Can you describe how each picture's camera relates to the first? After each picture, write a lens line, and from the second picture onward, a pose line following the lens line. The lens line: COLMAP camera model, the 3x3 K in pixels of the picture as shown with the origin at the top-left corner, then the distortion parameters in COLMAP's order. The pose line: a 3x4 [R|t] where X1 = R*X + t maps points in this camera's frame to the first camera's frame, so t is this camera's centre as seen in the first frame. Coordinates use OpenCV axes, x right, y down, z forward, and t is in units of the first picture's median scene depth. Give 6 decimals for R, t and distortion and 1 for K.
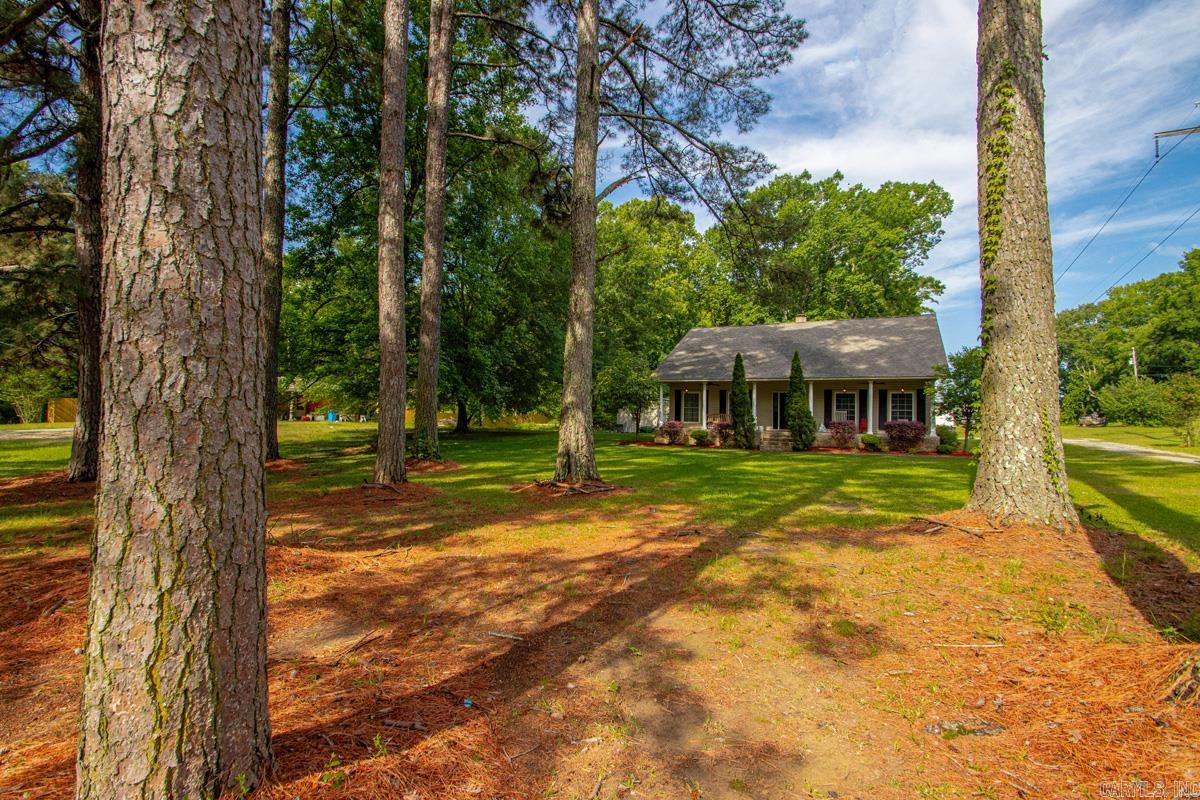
lens RADIAL K [[548.6, 0, 593.1], [0, 548.6, 406.5], [0, 0, 1]] dist [-0.003815, -0.009238]
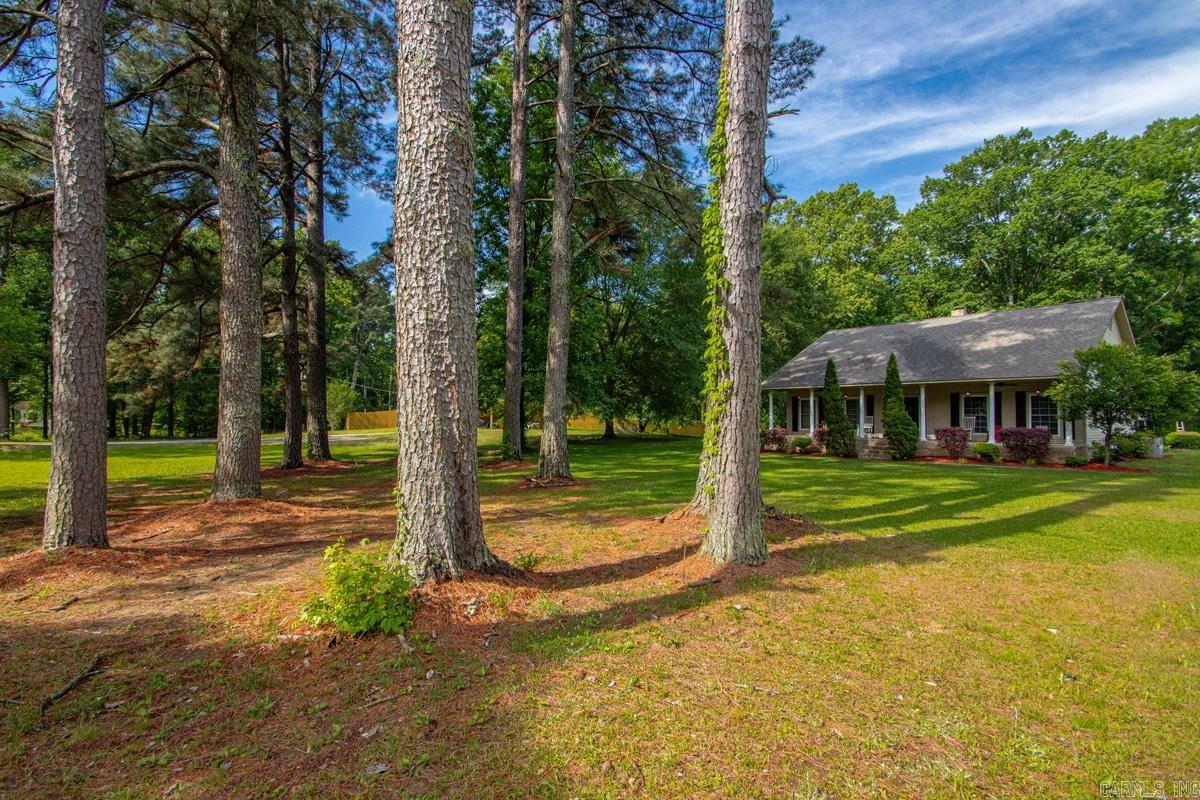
lens RADIAL K [[548.6, 0, 596.3], [0, 548.6, 403.1], [0, 0, 1]] dist [-0.003815, -0.009238]
pose [[0.918348, -0.021194, -0.395206, 0.235614], [0.014894, 0.999708, -0.019002, -0.005097], [0.395493, 0.011564, 0.918396, -0.054724]]
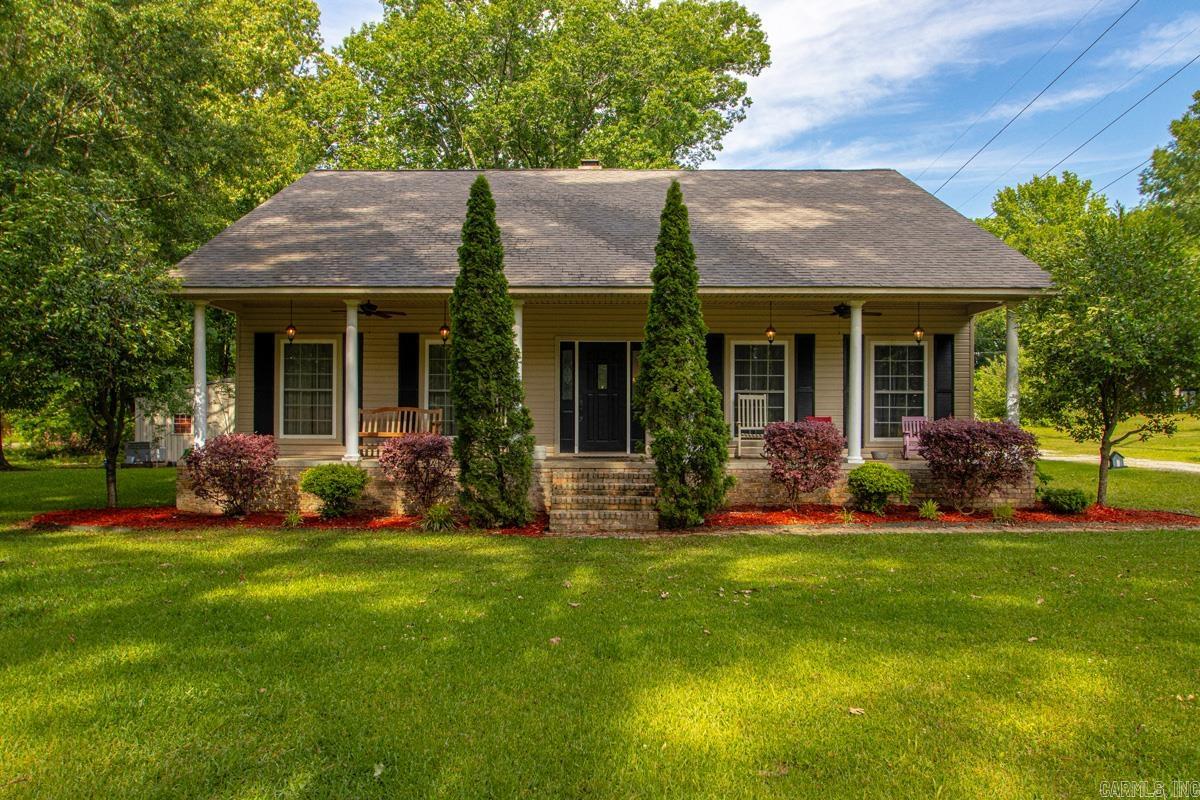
lens RADIAL K [[922.0, 0, 589.1], [0, 922.0, 401.8], [0, 0, 1]] dist [-0.050070, -0.000456]
pose [[0.892738, -0.007020, 0.450522, 0.094131], [0.008989, 0.999957, -0.002231, 0.012139], [-0.450487, 0.006041, 0.892762, 0.501896]]
